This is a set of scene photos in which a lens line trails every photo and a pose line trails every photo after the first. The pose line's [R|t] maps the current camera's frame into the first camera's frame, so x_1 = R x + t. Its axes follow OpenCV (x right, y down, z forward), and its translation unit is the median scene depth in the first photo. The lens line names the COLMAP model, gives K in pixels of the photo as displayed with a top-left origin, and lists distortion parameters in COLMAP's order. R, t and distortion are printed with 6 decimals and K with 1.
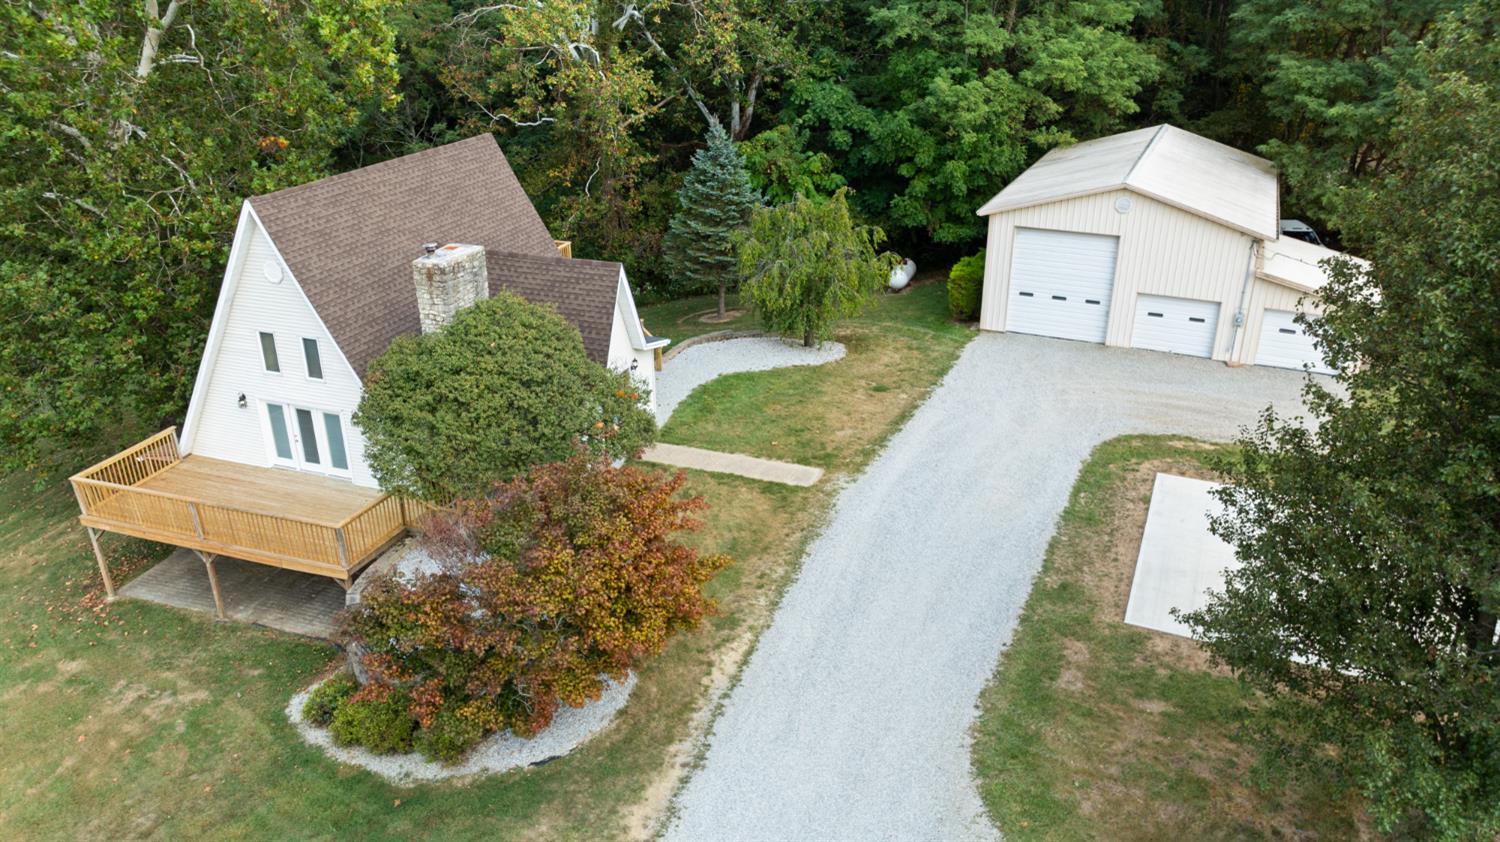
lens RADIAL K [[1042.4, 0, 750.0], [0, 1042.4, 421.0], [0, 0, 1]] dist [-0.033246, -0.001713]
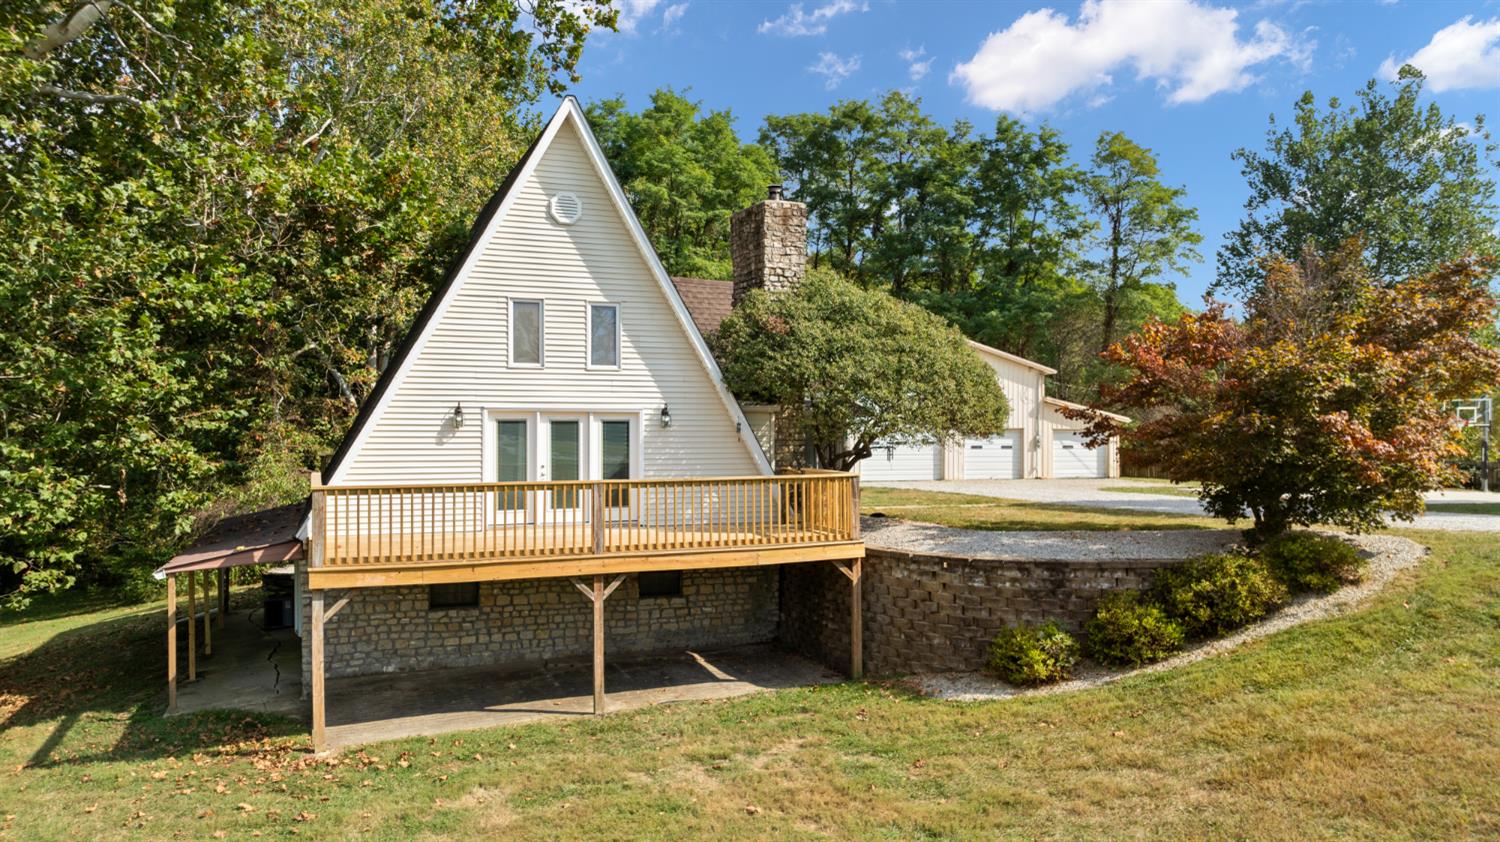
lens RADIAL K [[1042.4, 0, 750.0], [0, 1042.4, 421.0], [0, 0, 1]] dist [-0.033246, -0.001713]
pose [[0.755819, 0.007570, 0.654737, -0.572096], [0.260478, 0.913931, -0.311259, 0.169487], [-0.600741, 0.405800, 0.688794, 0.335344]]
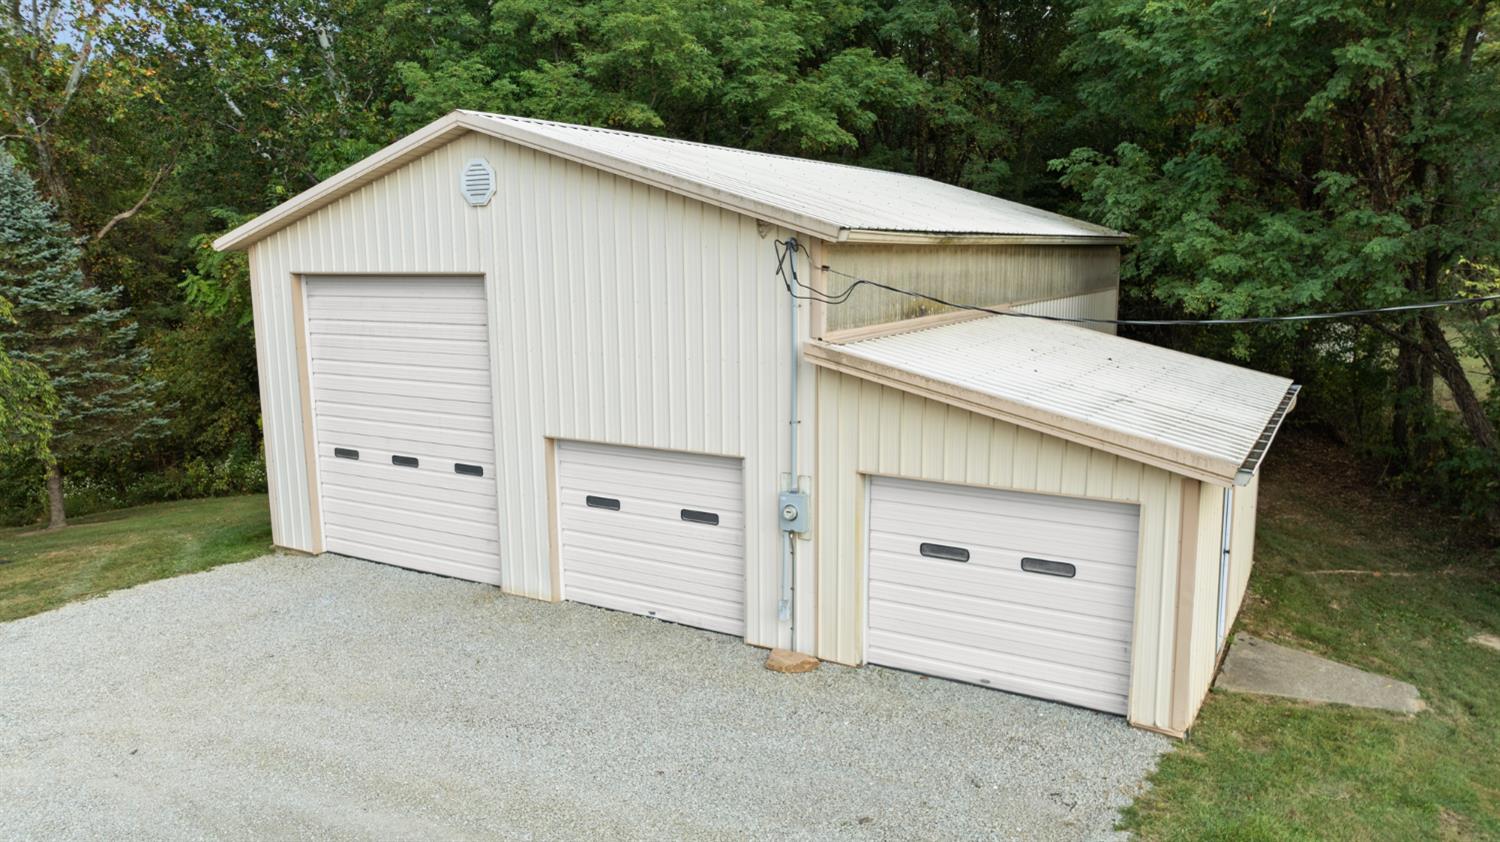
lens RADIAL K [[1073.2, 0, 750.5], [0, 1073.2, 457.4], [0, 0, 1]] dist [-0.001561, -0.000559]
pose [[0.993696, 0.029833, -0.108070, 0.479400], [-0.055885, 0.967458, -0.246782, -0.032886], [0.097191, 0.251265, 0.963026, 0.665671]]
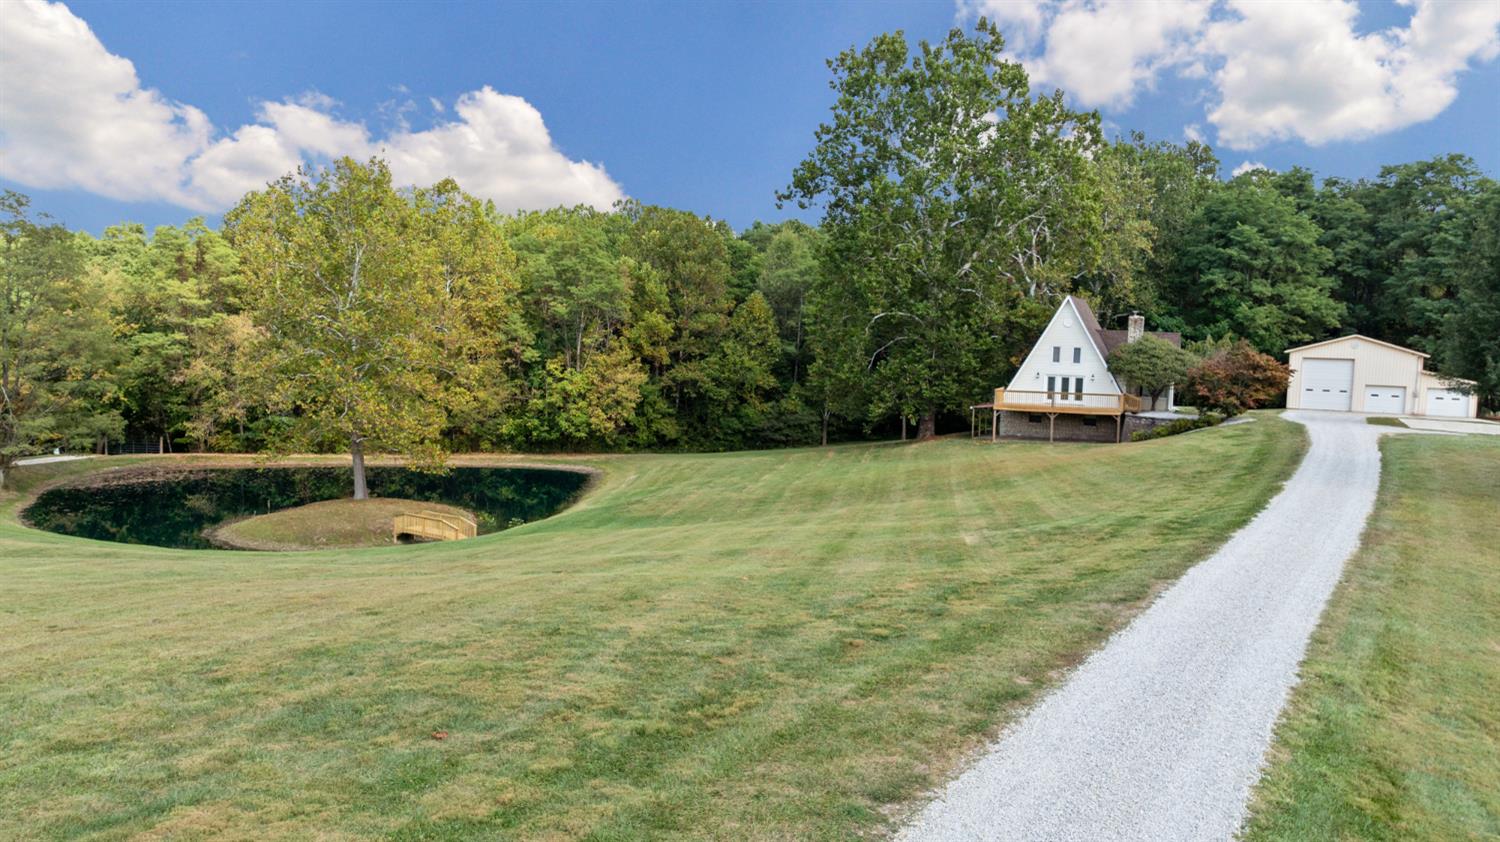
lens RADIAL K [[1042.4, 0, 750.0], [0, 1042.4, 421.0], [0, 0, 1]] dist [-0.033246, -0.001713]
pose [[0.995922, 0.038575, -0.081551, -0.738812], [-0.062870, 0.945073, -0.320757, 0.726812], [0.064698, 0.324576, 0.943644, -1.108907]]
